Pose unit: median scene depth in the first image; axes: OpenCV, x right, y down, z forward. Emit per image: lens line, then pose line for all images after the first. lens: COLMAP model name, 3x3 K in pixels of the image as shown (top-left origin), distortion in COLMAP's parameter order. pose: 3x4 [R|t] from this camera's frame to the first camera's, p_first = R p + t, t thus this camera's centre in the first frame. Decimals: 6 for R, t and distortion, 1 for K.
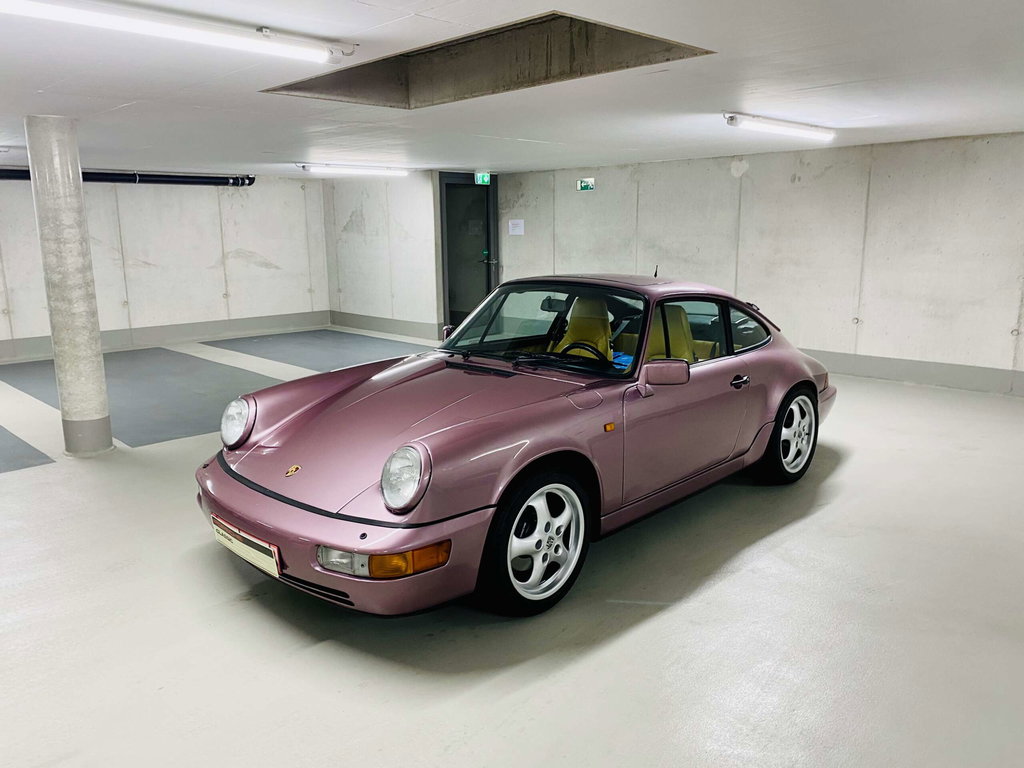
lens RADIAL K [[782.3, 0, 494.5], [0, 782.3, 383.5], [0, 0, 1]] dist [0.027007, -0.002515]
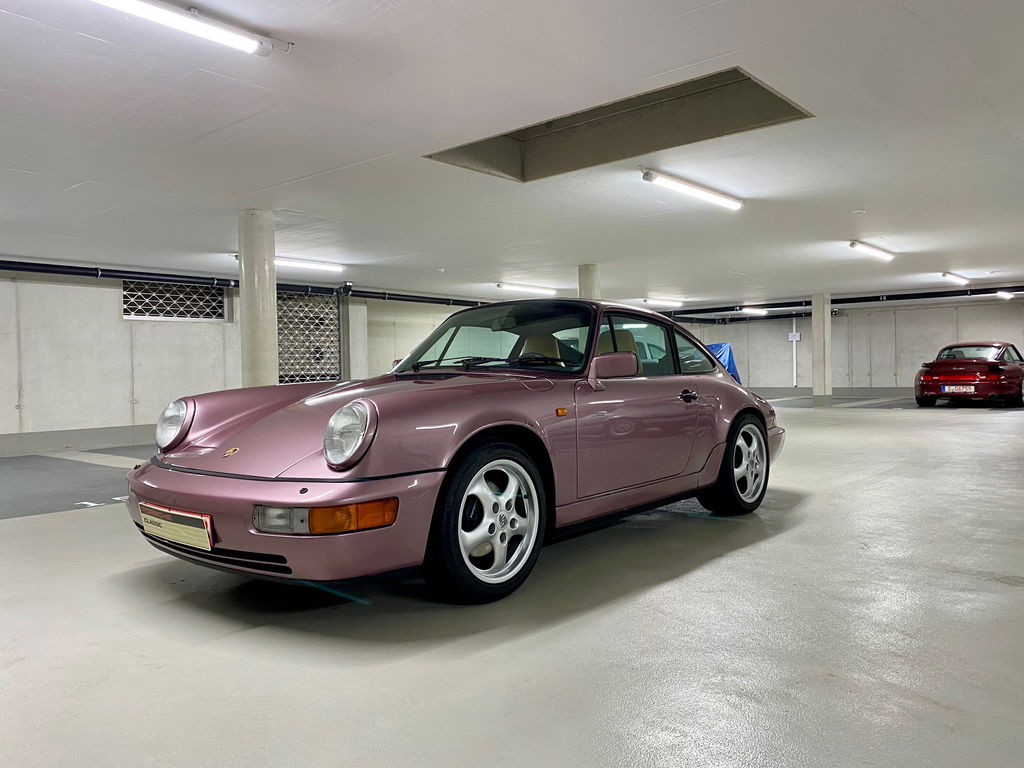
lens RADIAL K [[784.2, 0, 507.2], [0, 784.2, 385.1], [0, 0, 1]] dist [0.013820, 0.004302]
pose [[0.997163, -0.012250, 0.074272, 0.005654], [0.025698, 0.982791, -0.182923, 0.189121], [-0.070753, 0.184312, 0.980318, 0.028291]]
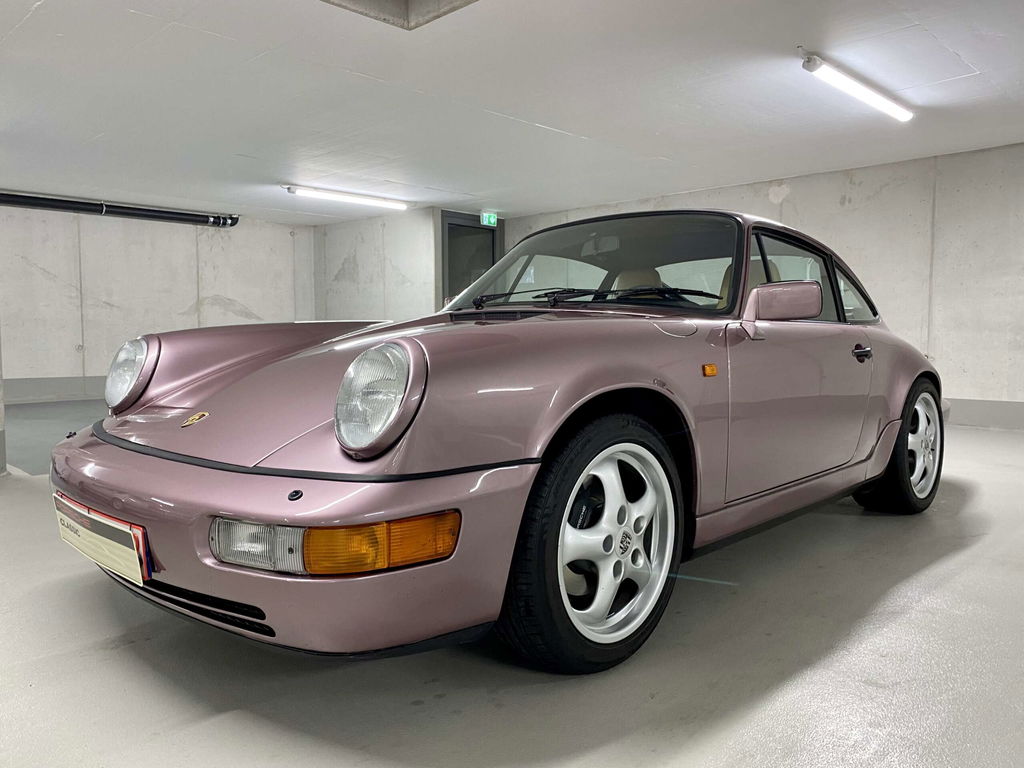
lens RADIAL K [[784.2, 0, 507.2], [0, 784.2, 385.1], [0, 0, 1]] dist [0.013820, 0.004302]
pose [[0.999748, 0.011242, 0.019432, -0.027296], [-0.008579, 0.991203, -0.132074, 0.144230], [-0.020746, 0.131874, 0.991049, 0.351613]]
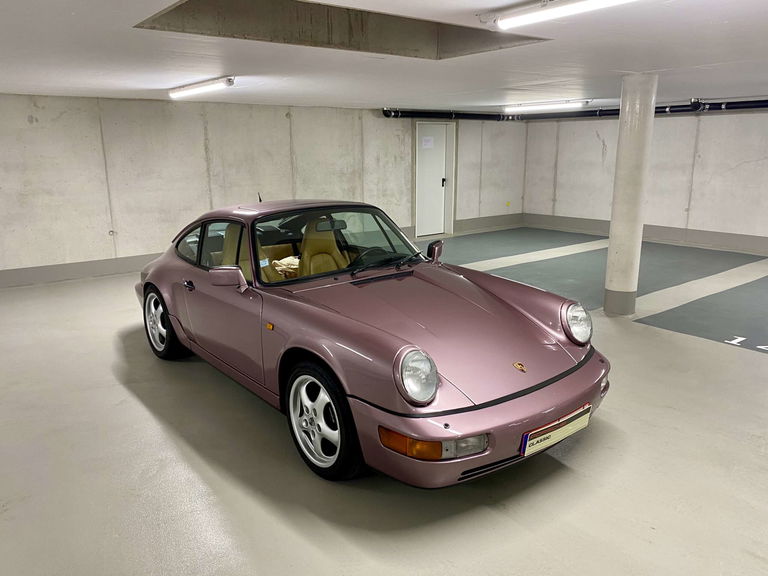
lens RADIAL K [[588.1, 0, 380.4], [0, 588.1, 288.8], [0, 0, 1]] dist [0.013820, 0.004302]
pose [[0.109935, -0.226005, 0.967903, -1.002070], [0.205072, 0.958011, 0.200403, -0.206126], [-0.972553, 0.176458, 0.151666, 0.929468]]
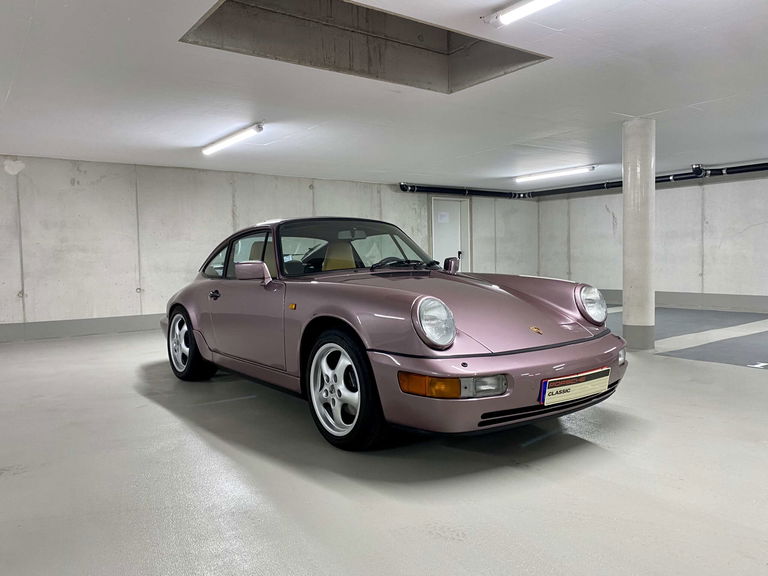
lens RADIAL K [[588.1, 0, 387.1], [0, 588.1, 286.0], [0, 0, 1]] dist [0.023702, -0.007305]
pose [[0.129167, -0.043403, 0.990672, -1.064939], [0.216131, 0.976255, 0.014592, -0.020070], [-0.967783, 0.212230, 0.135481, 0.961801]]
